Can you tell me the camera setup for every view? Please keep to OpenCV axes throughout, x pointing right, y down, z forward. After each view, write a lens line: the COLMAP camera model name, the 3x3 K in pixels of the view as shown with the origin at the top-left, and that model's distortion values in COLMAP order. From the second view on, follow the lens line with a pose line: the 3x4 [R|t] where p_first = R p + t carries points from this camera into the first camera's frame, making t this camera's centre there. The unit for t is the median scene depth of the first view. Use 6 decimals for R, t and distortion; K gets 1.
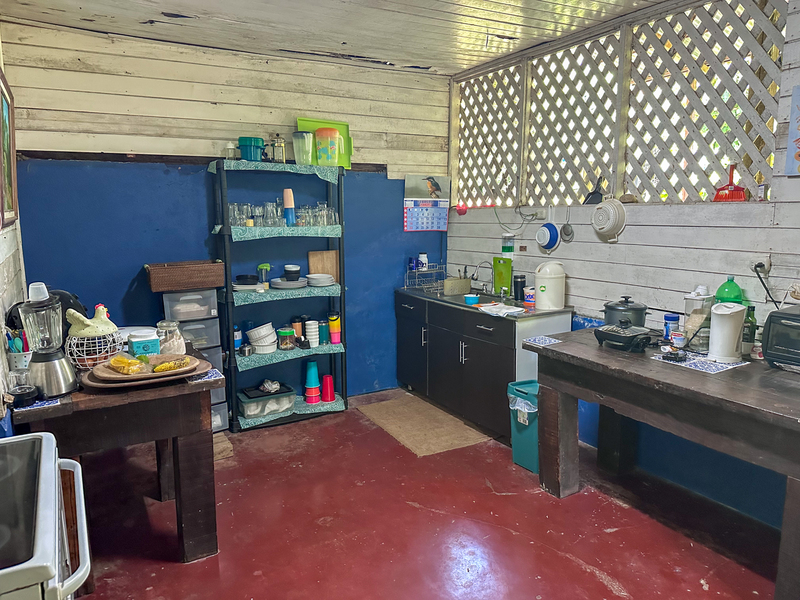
lens RADIAL K [[556.1, 0, 398.0], [0, 556.1, 301.1], [0, 0, 1]] dist [-0.002421, -0.018721]
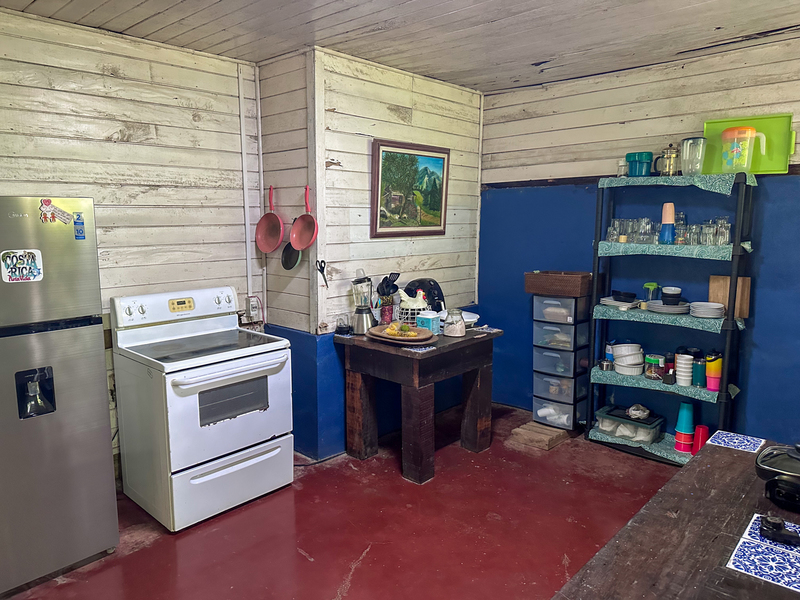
lens RADIAL K [[556.1, 0, 397.1], [0, 556.1, 299.0], [0, 0, 1]] dist [-0.002421, -0.018721]
pose [[0.269434, 0.135248, -0.953474, 0.564217], [-0.160616, 0.982532, 0.093983, -0.062001], [0.949530, 0.127821, 0.286451, 0.336033]]
